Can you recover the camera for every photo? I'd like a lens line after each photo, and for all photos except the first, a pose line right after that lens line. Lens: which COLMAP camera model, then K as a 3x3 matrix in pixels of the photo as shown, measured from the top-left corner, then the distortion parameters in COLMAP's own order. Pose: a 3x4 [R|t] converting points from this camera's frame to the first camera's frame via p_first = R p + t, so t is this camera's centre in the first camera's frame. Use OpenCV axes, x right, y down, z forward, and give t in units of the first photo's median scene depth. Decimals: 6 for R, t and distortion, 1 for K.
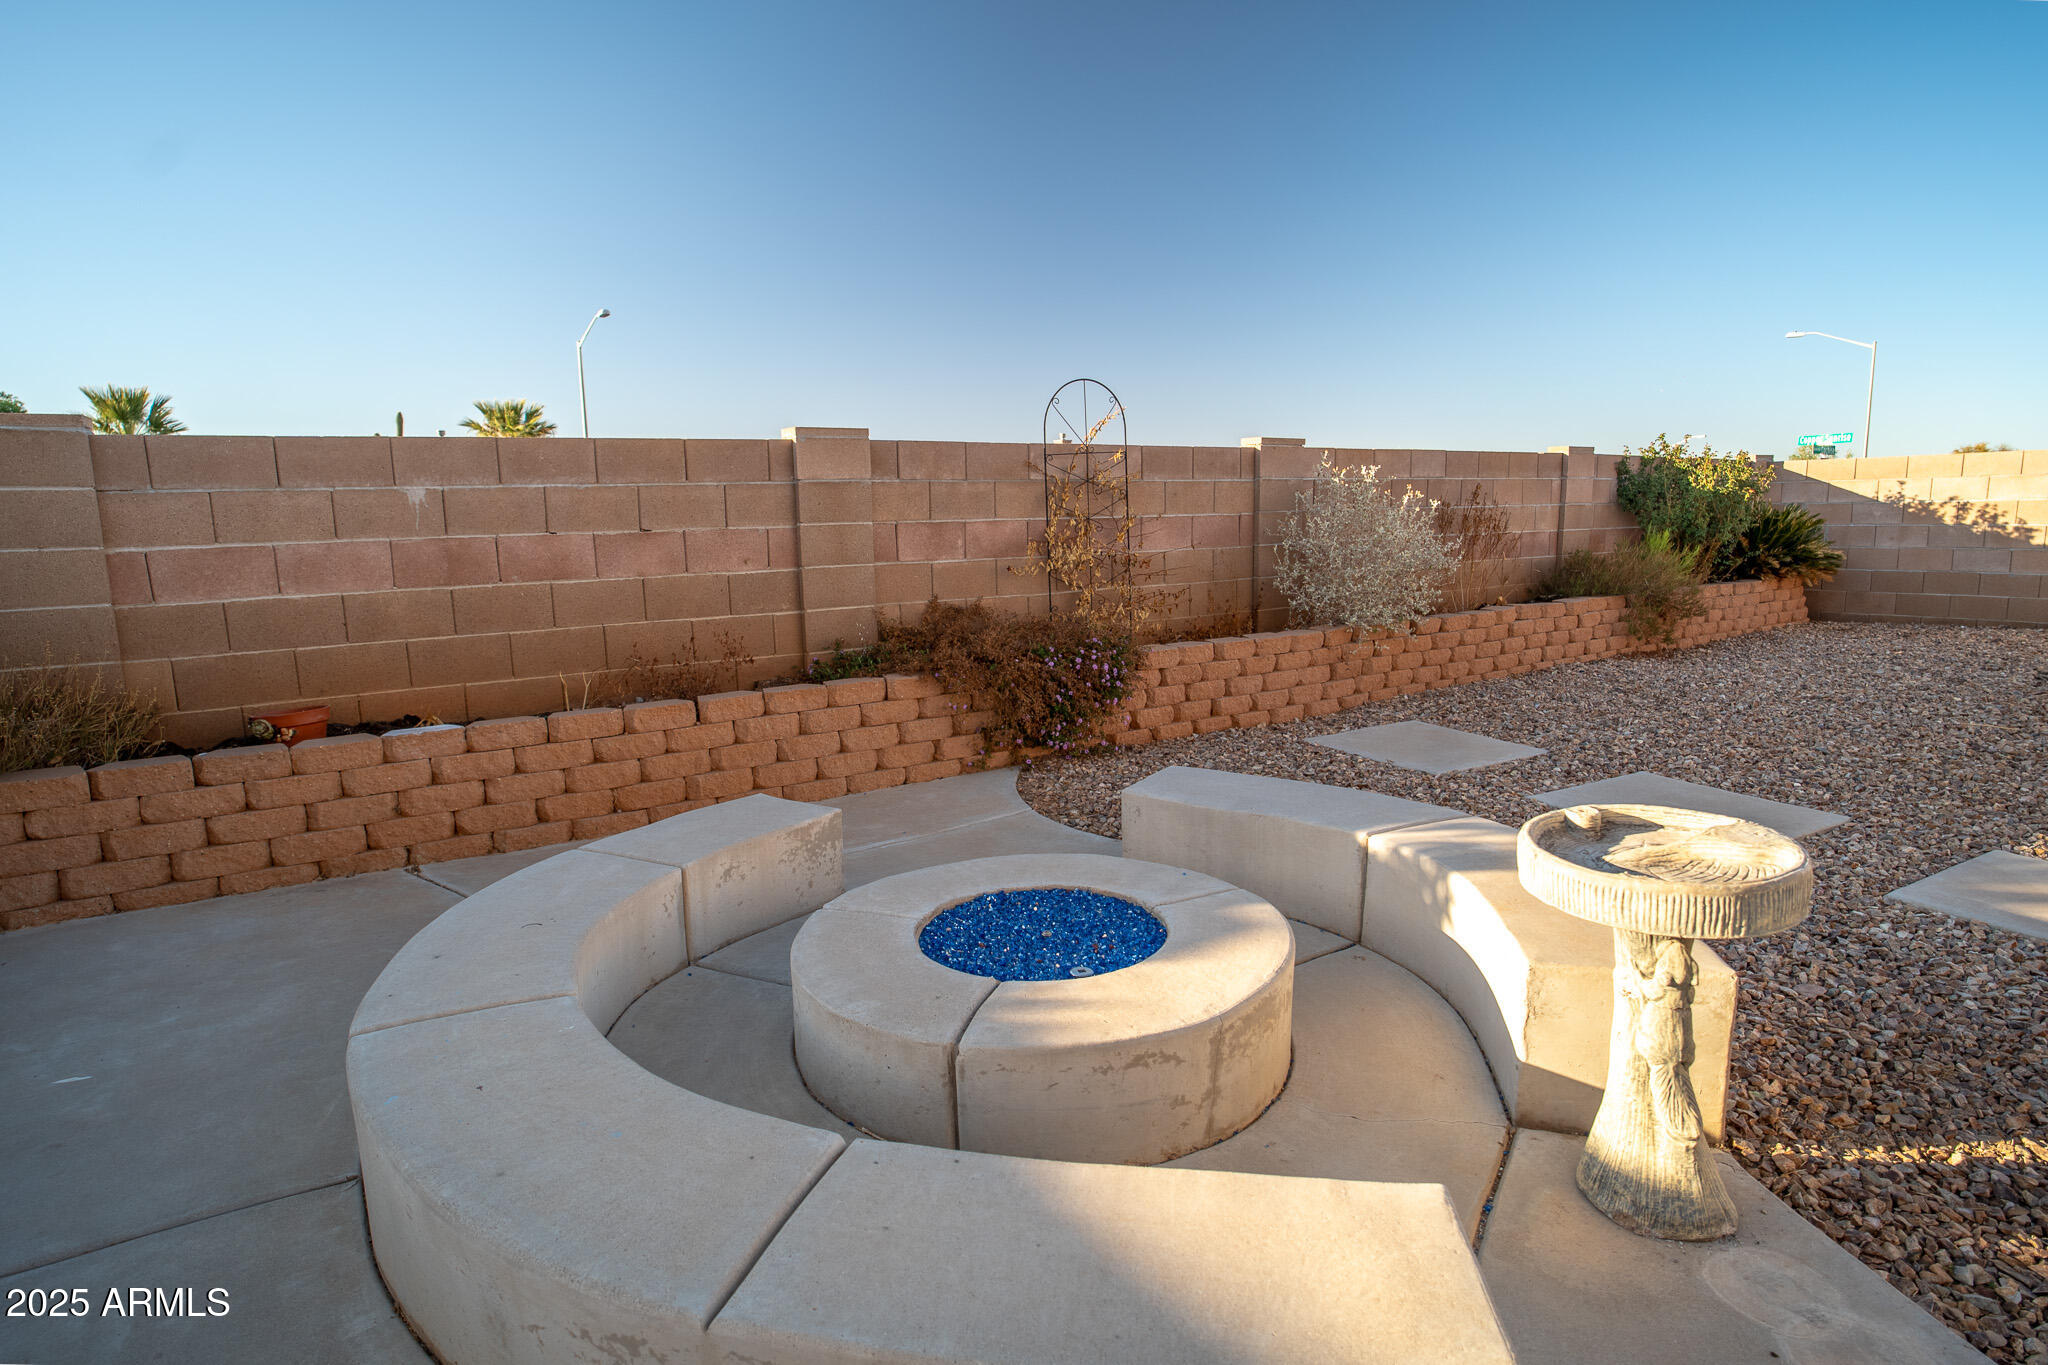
lens RADIAL K [[1060.2, 0, 1017.4], [0, 1060.2, 679.7], [0, 0, 1]] dist [-0.052621, 0.026396]
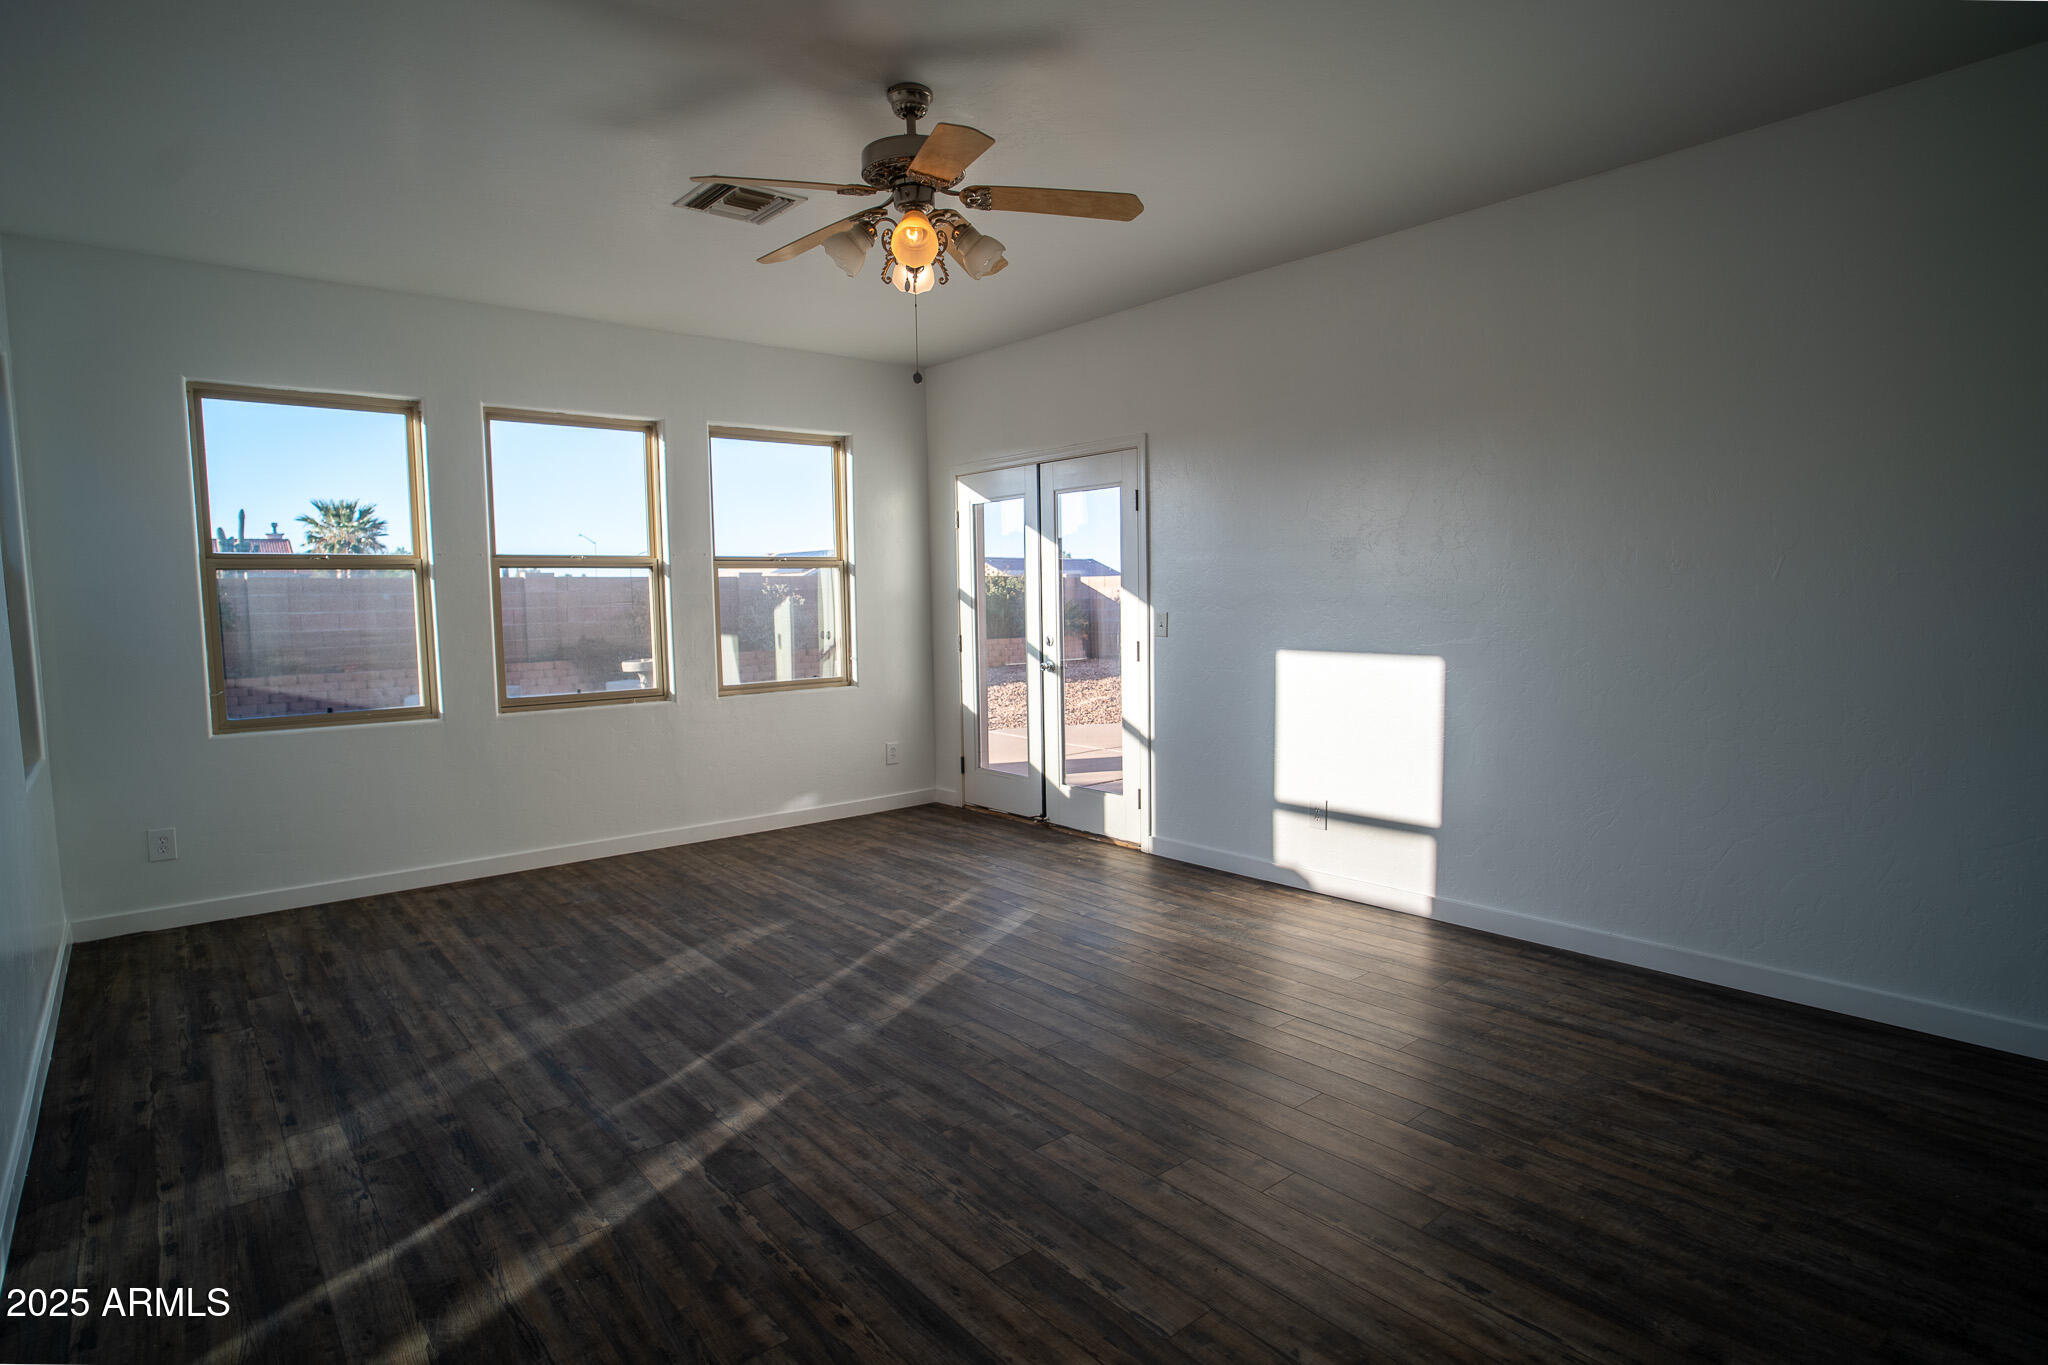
lens RADIAL K [[1060.2, 0, 1017.4], [0, 1060.2, 679.7], [0, 0, 1]] dist [-0.052621, 0.026396]
pose [[0.989354, 0.000004, 0.145527, 0.071480], [0.012305, 0.996416, -0.083686, 0.030591], [-0.145005, 0.084586, 0.985809, -0.201006]]
